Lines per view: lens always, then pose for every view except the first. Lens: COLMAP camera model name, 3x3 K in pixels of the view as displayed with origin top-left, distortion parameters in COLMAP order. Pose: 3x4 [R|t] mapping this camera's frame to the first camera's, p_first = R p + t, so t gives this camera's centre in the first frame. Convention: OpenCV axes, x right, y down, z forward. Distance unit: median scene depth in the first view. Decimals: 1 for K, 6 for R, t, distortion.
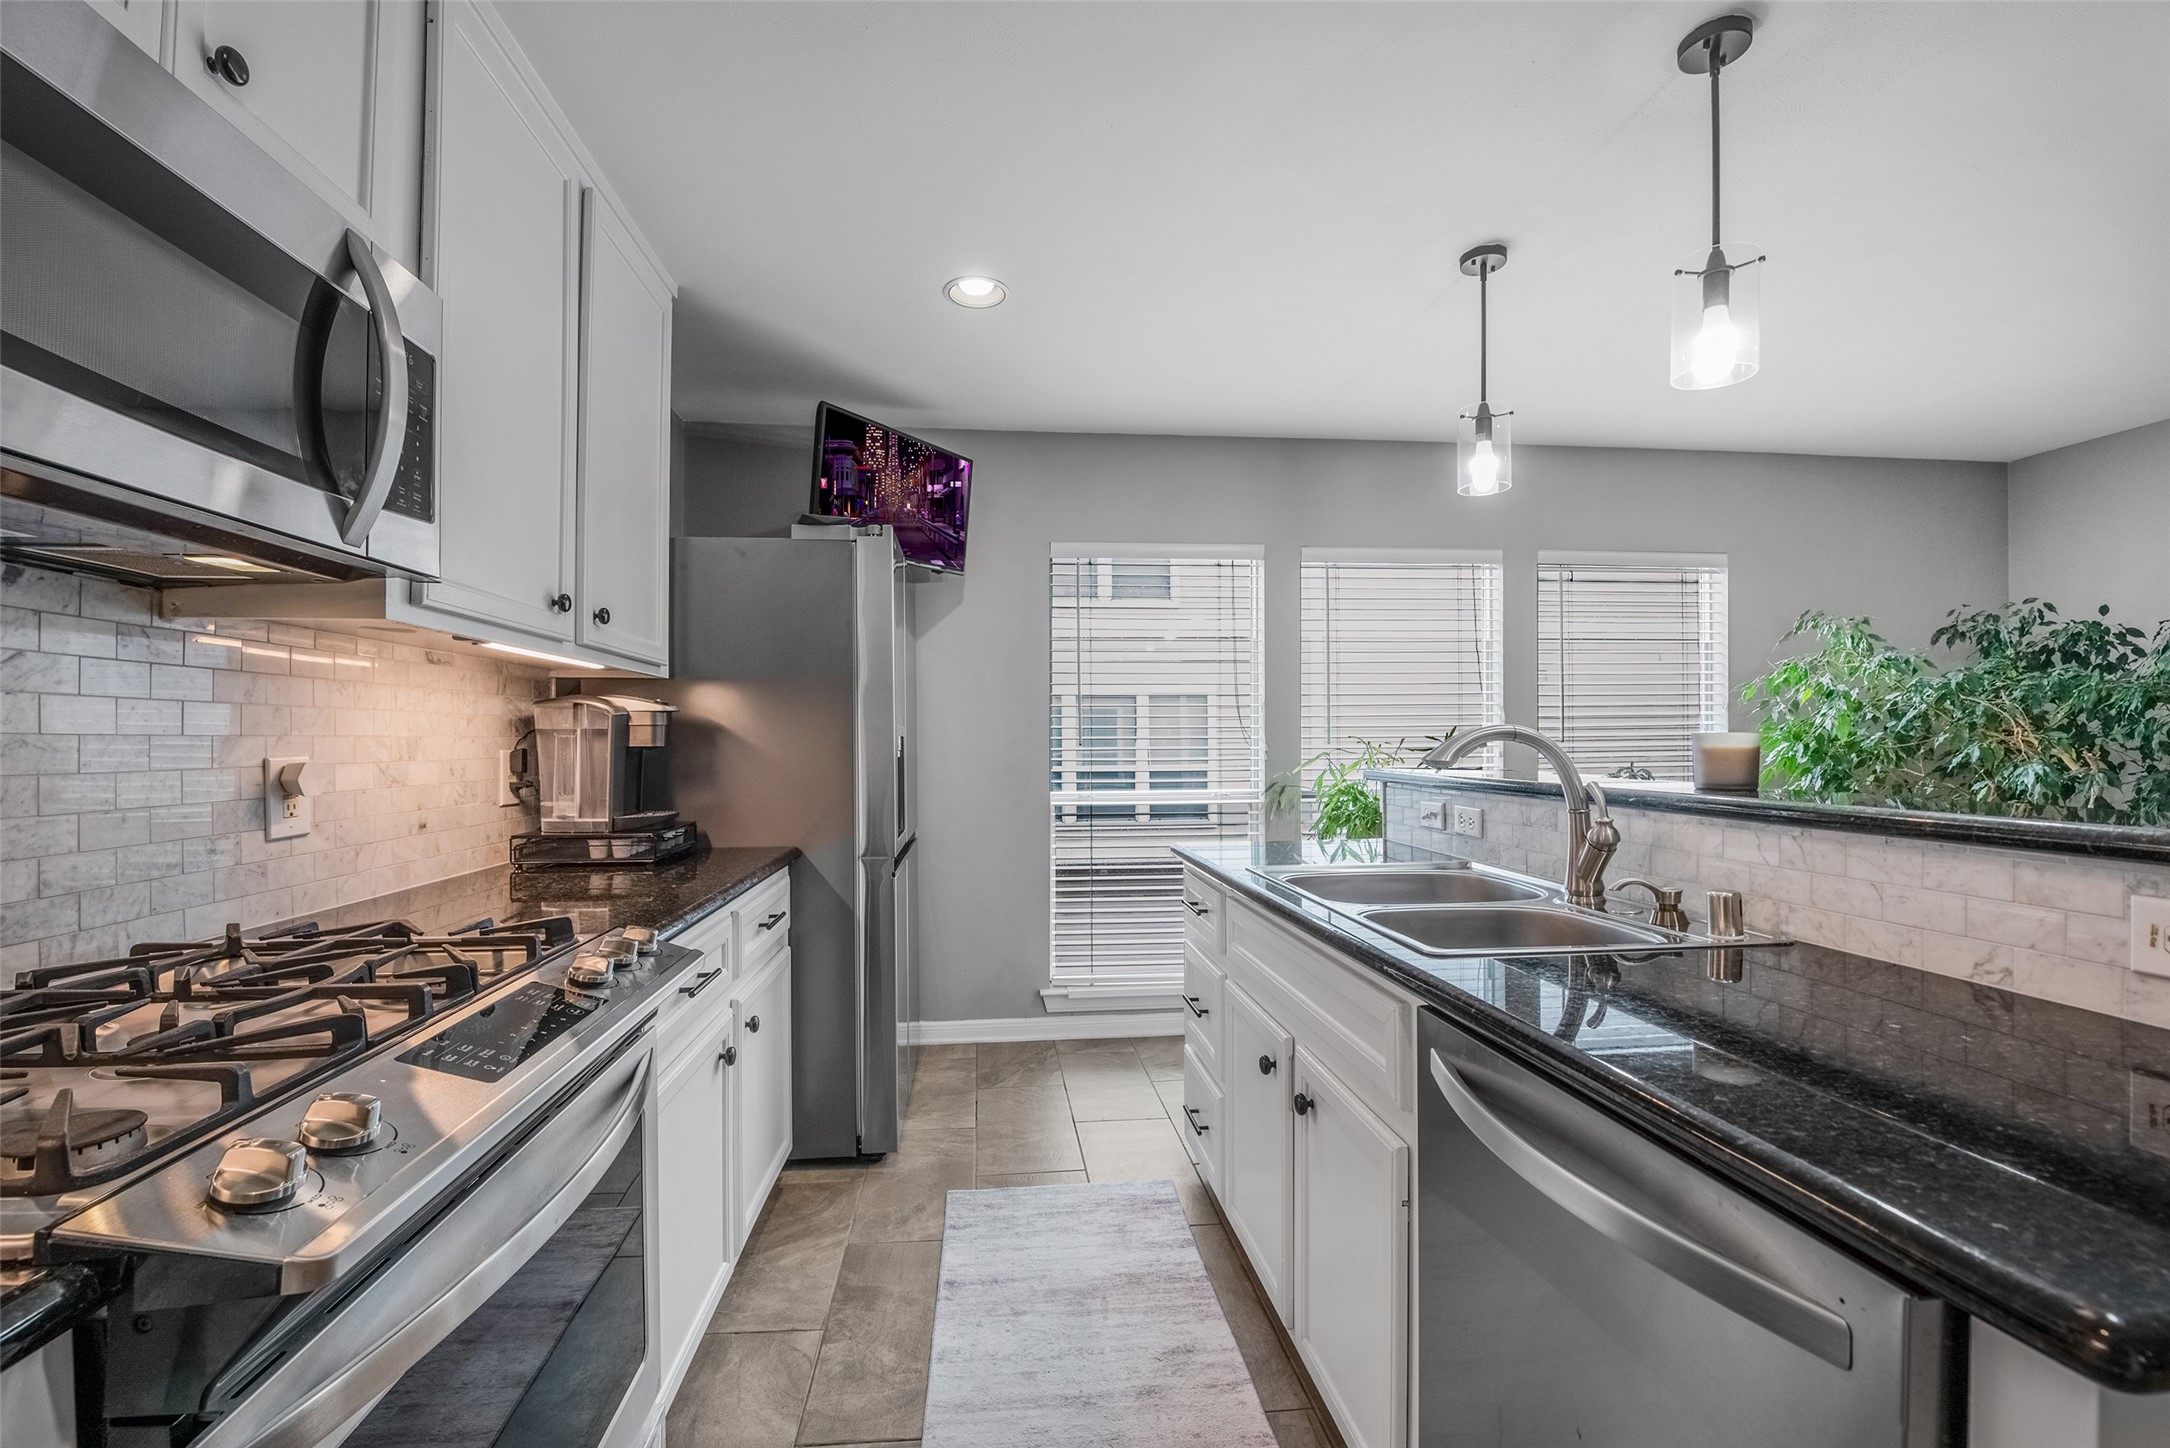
lens RADIAL K [[873.6, 0, 1053.7], [0, 873.6, 748.4], [0, 0, 1]] dist [-0.000896, -0.003184]
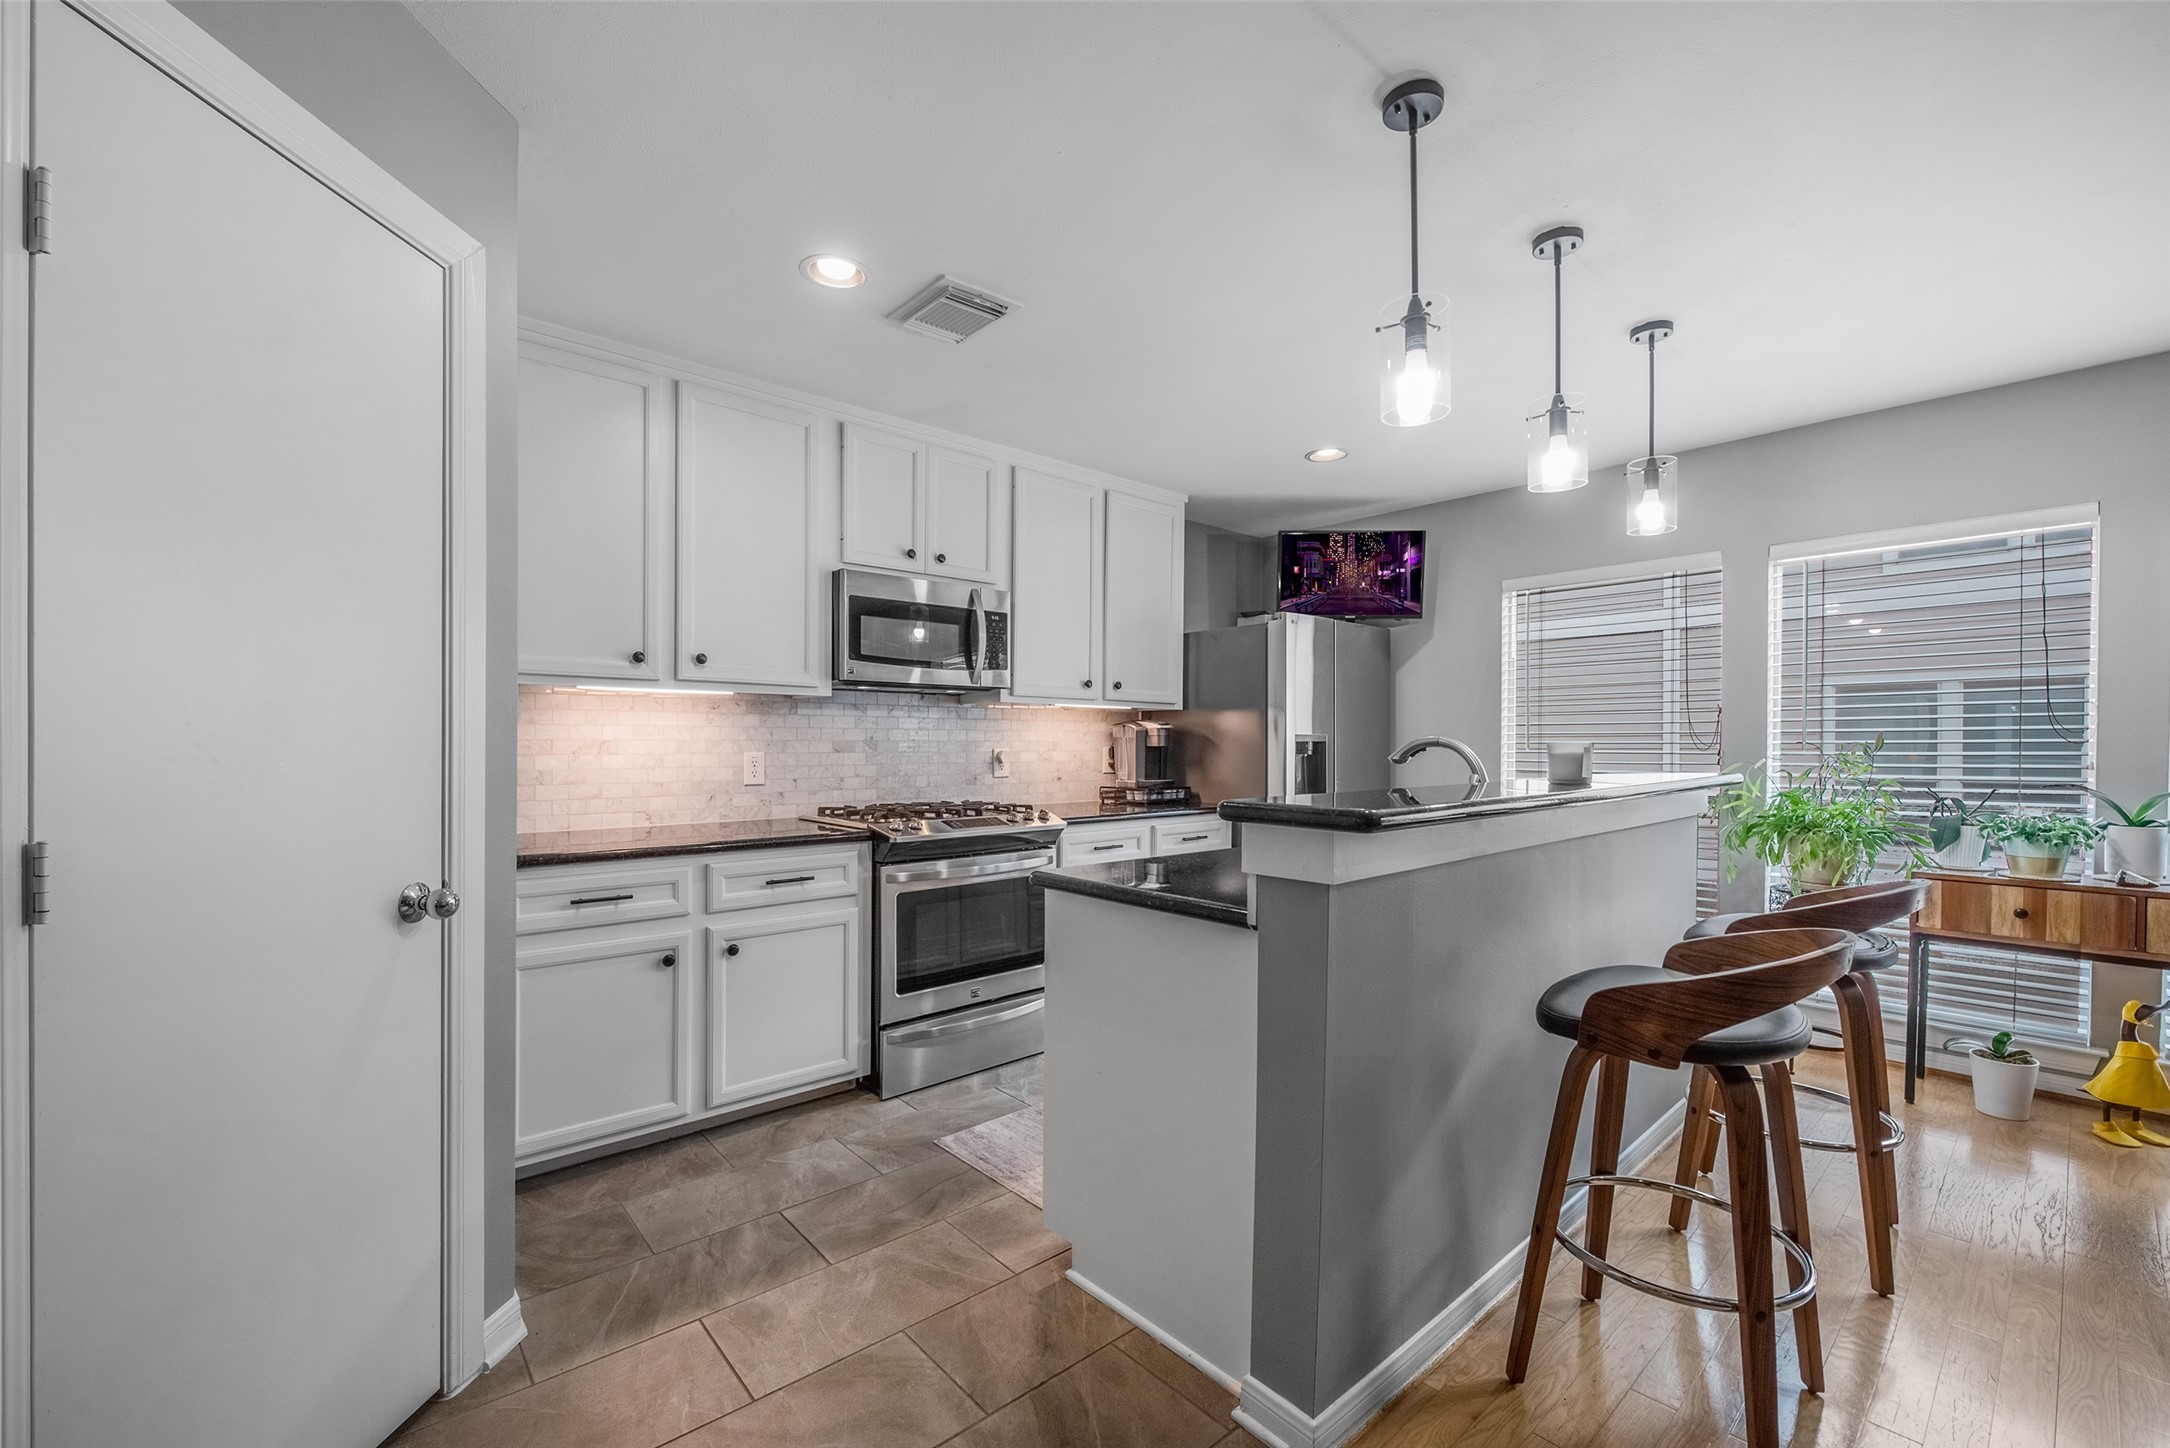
lens RADIAL K [[882.1, 0, 1084.8], [0, 882.1, 749.7], [0, 0, 1]] dist [0.002812, -0.005759]
pose [[0.594190, 0.011159, -0.804247, 1.103773], [-0.010377, 0.999927, 0.006208, -0.004936], [0.804258, 0.004657, 0.594262, -0.334975]]
